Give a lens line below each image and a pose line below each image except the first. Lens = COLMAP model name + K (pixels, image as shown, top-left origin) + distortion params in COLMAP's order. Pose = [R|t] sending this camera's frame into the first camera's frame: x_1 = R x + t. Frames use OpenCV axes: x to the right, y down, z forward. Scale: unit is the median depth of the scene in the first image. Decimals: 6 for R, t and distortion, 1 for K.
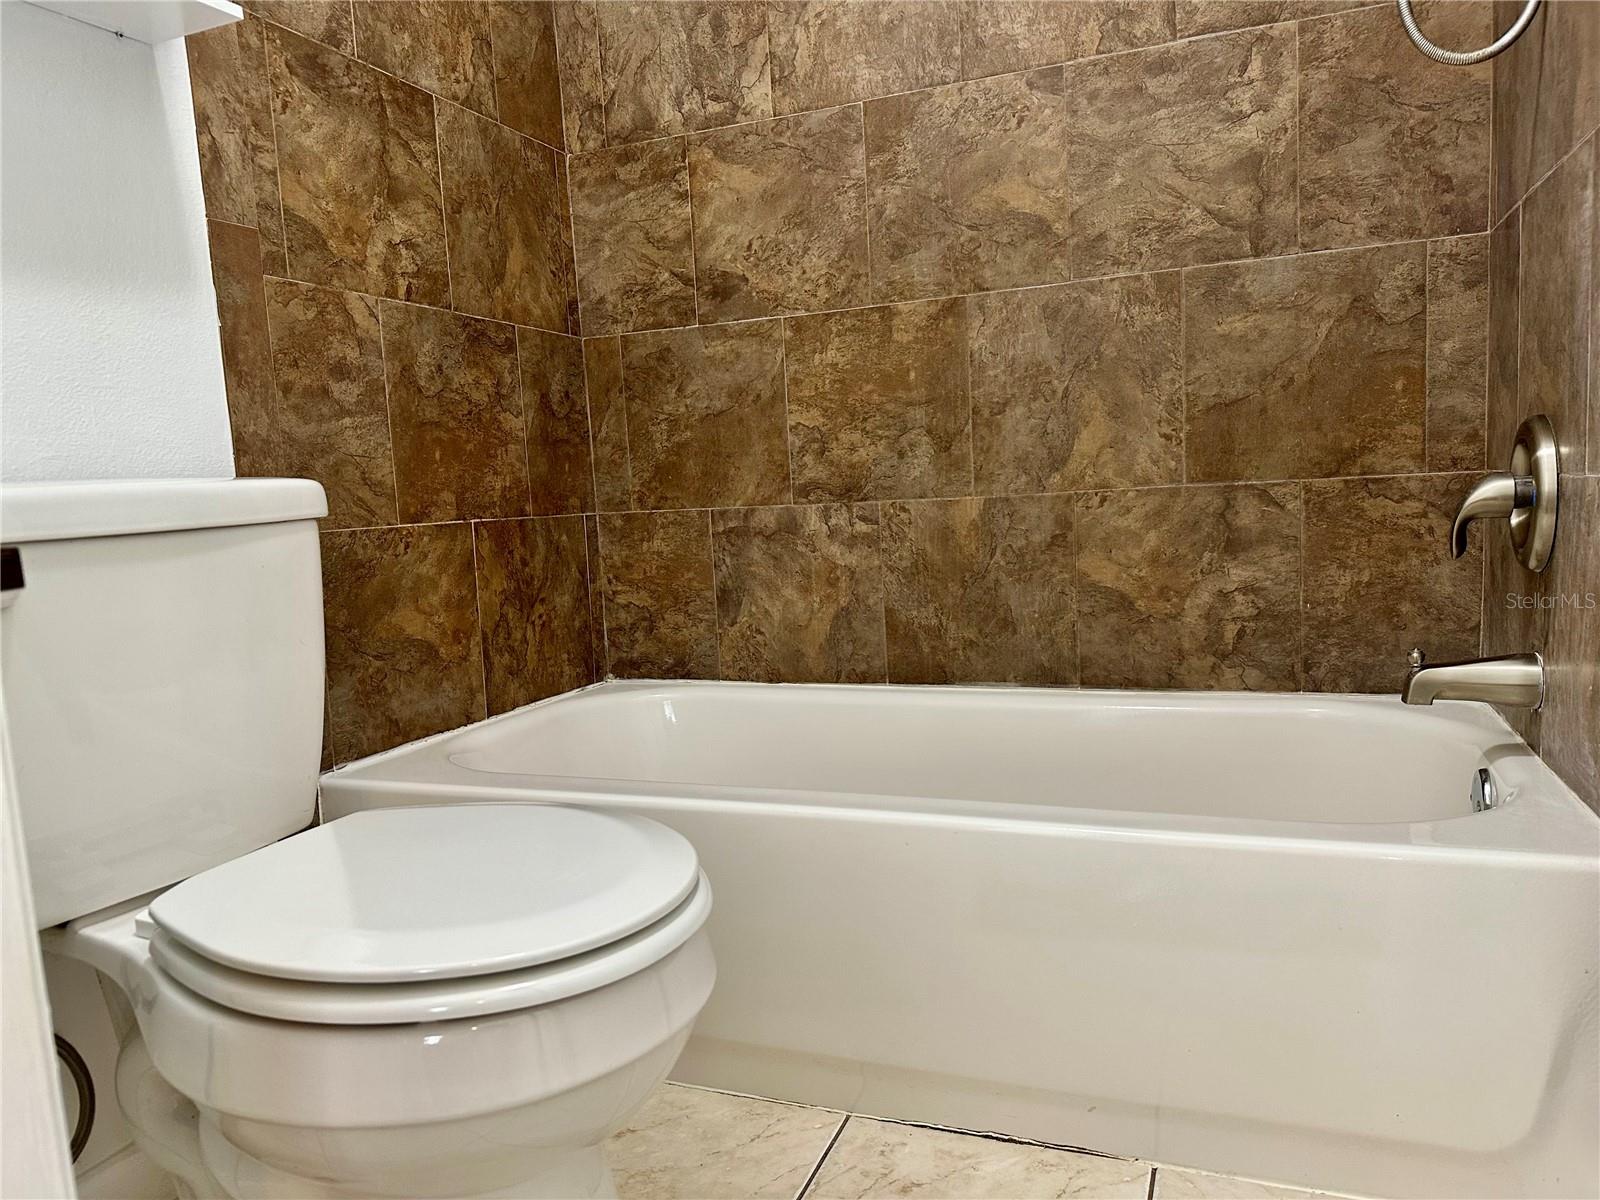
lens RADIAL K [[1117.3, 0, 778.2], [0, 1117.3, 612.1], [0, 0, 1]] dist [0.022445, -0.026693]
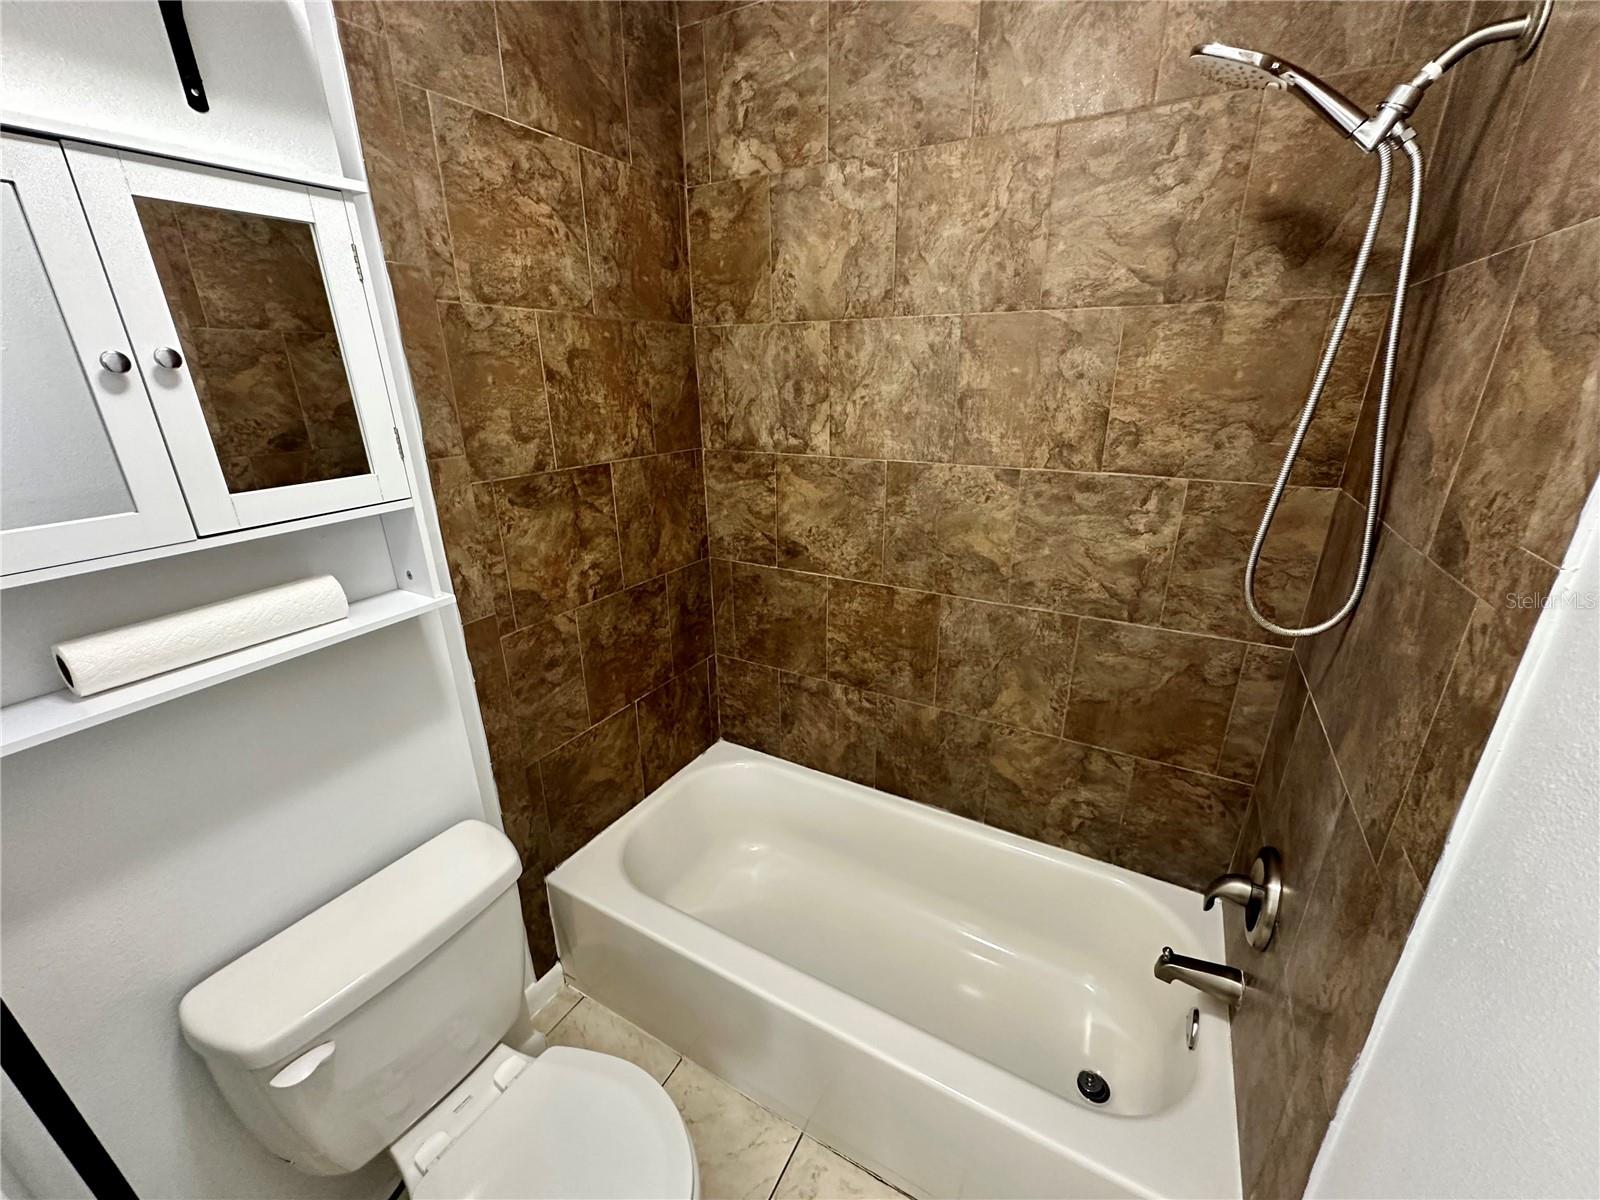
lens RADIAL K [[636.2, 0, 791.1], [0, 636.2, 616.2], [0, 0, 1]] dist [0.000268, -0.000796]
pose [[0.991137, 0.085868, -0.101363, 0.054927], [-0.059365, 0.968884, 0.240291, -0.472867], [0.118842, -0.232144, 0.965394, 0.110873]]
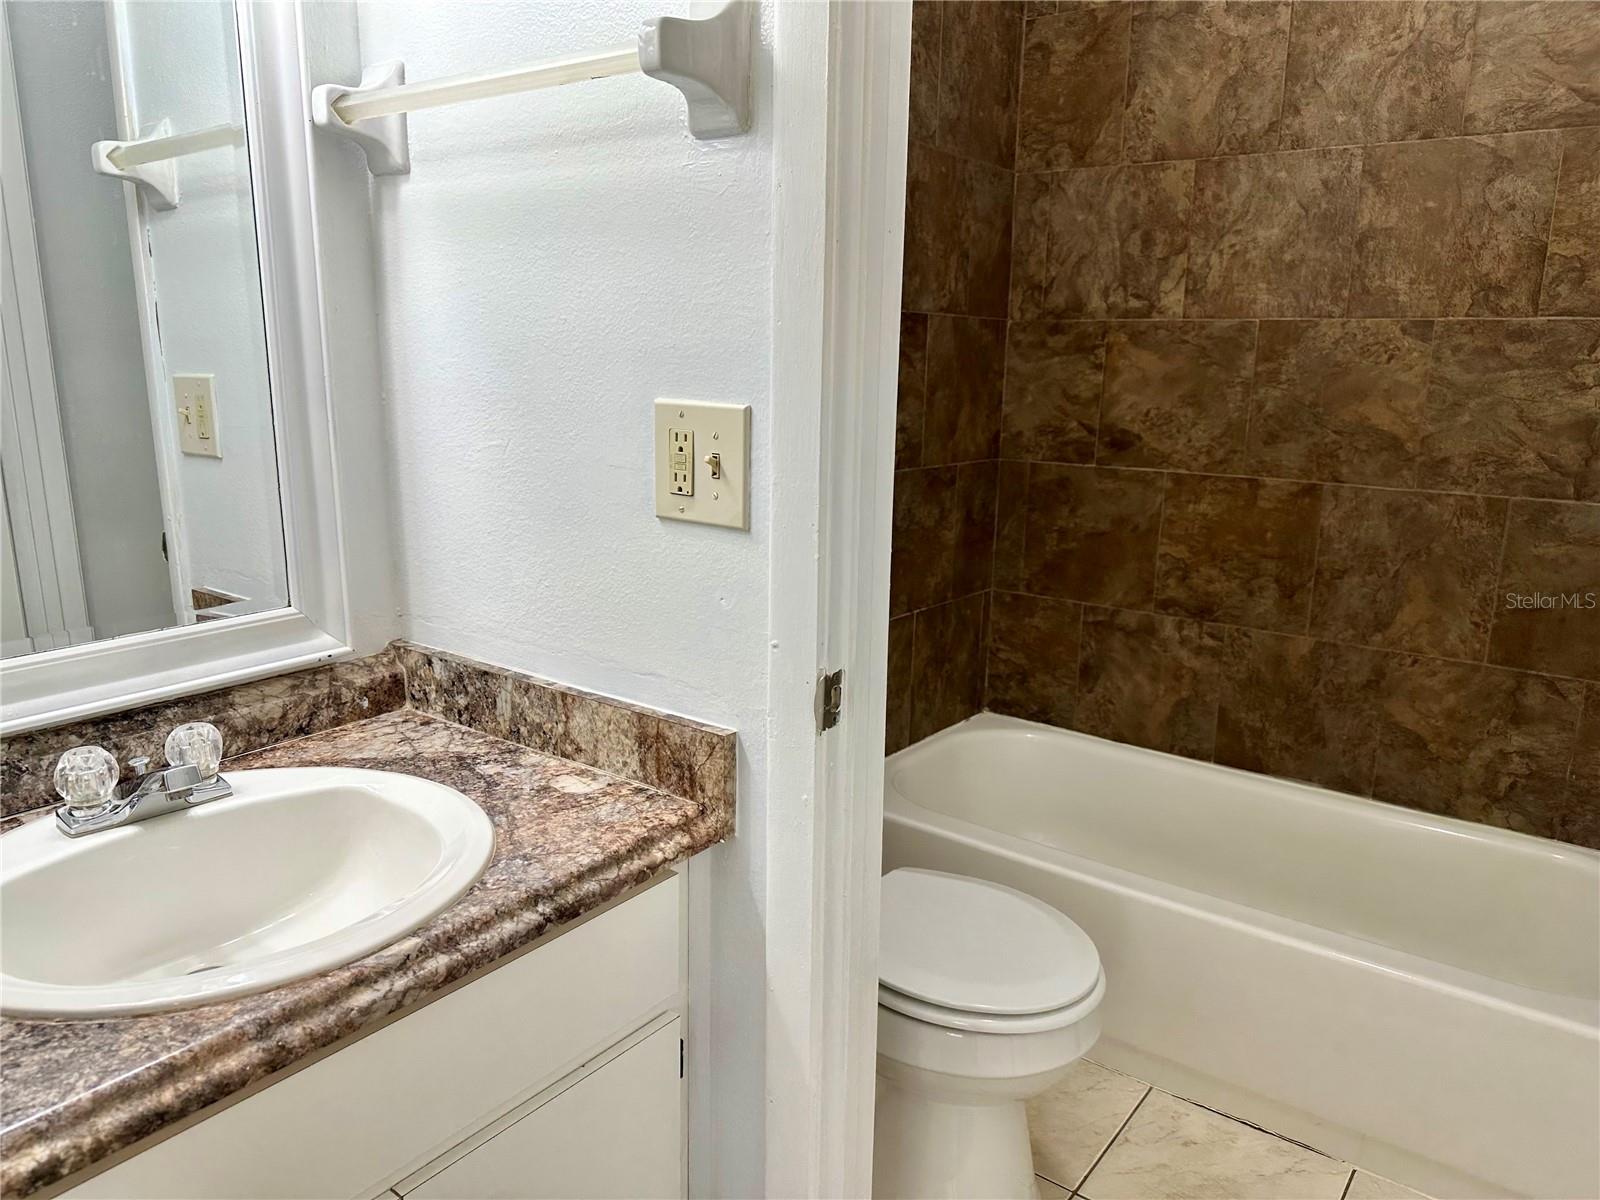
lens RADIAL K [[1117.3, 0, 794.3], [0, 1117.3, 622.9], [0, 0, 1]] dist [0.022445, -0.026693]
pose [[0.964116, 0.127883, -0.232652, -0.095978], [-0.100857, 0.987066, 0.124615, -0.234320], [0.245579, -0.096678, 0.964543, -0.395930]]
